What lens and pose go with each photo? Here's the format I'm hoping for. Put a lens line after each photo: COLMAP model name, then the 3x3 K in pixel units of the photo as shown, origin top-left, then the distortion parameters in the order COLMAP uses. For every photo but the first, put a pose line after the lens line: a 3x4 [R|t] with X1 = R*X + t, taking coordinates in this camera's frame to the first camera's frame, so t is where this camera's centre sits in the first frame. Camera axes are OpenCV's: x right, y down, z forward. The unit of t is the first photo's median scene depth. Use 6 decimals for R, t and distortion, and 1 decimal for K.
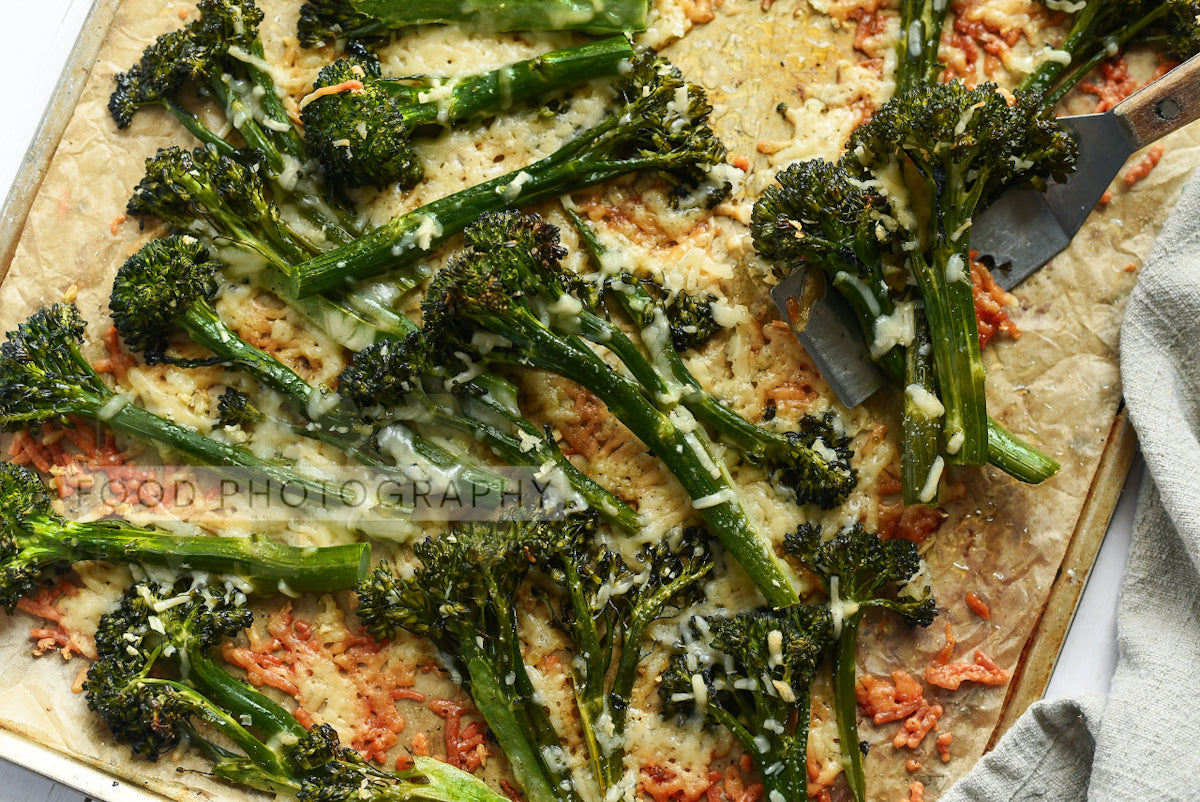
lens RADIAL K [[1910.5, 0, 598.9], [0, 1910.5, 399.8], [0, 0, 1]] dist [-0.156244, 0.000000]
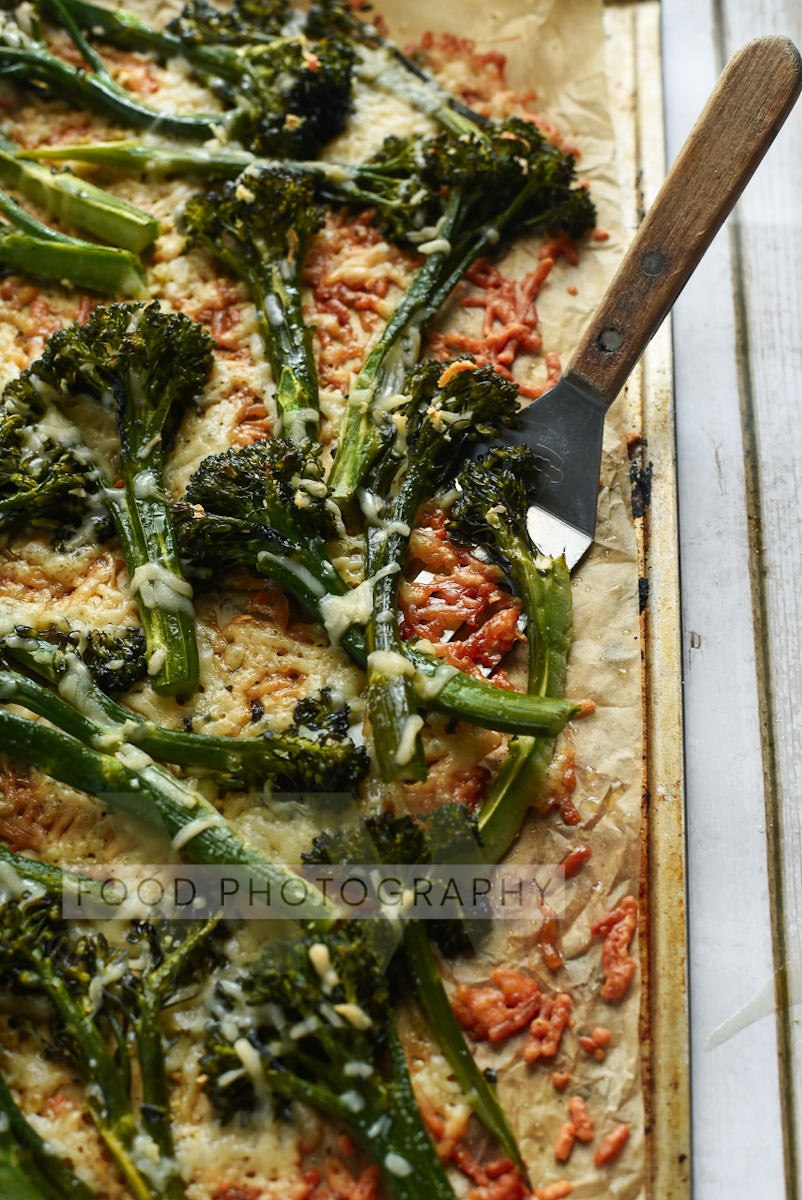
lens RADIAL K [[1910.5, 0, 424.9], [0, 1910.5, 611.2], [0, 0, 1]] dist [-0.156244, 0.000000]
pose [[0.941543, -0.292055, 0.167931, 0.043249], [0.334625, 0.868483, -0.365738, 0.288220], [-0.039029, 0.400552, 0.915443, 0.237874]]
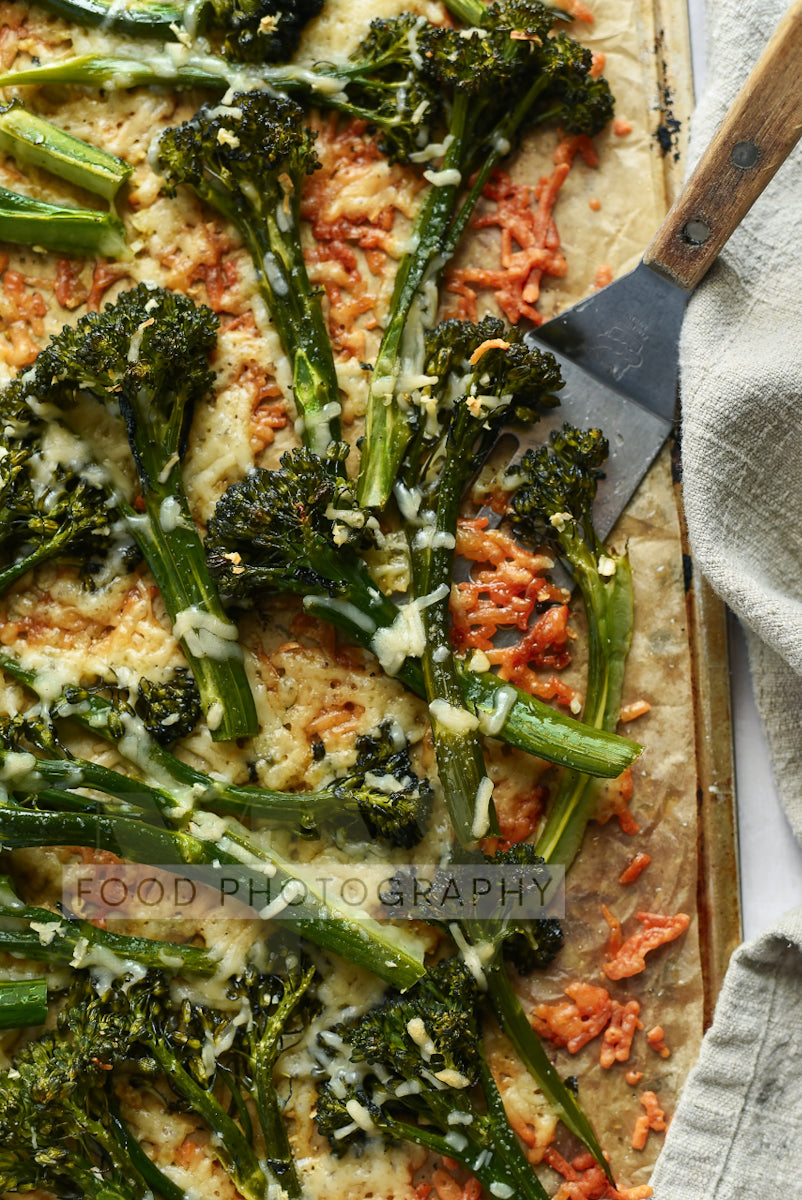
lens RADIAL K [[1910.5, 0, 412.1], [0, 1910.5, 597.4], [0, 0, 1]] dist [-0.156244, 0.000000]
pose [[0.906761, -0.417589, 0.058349, 0.116835], [0.413971, 0.907973, 0.064907, -0.095227], [-0.080084, -0.034701, 0.996184, 0.179939]]
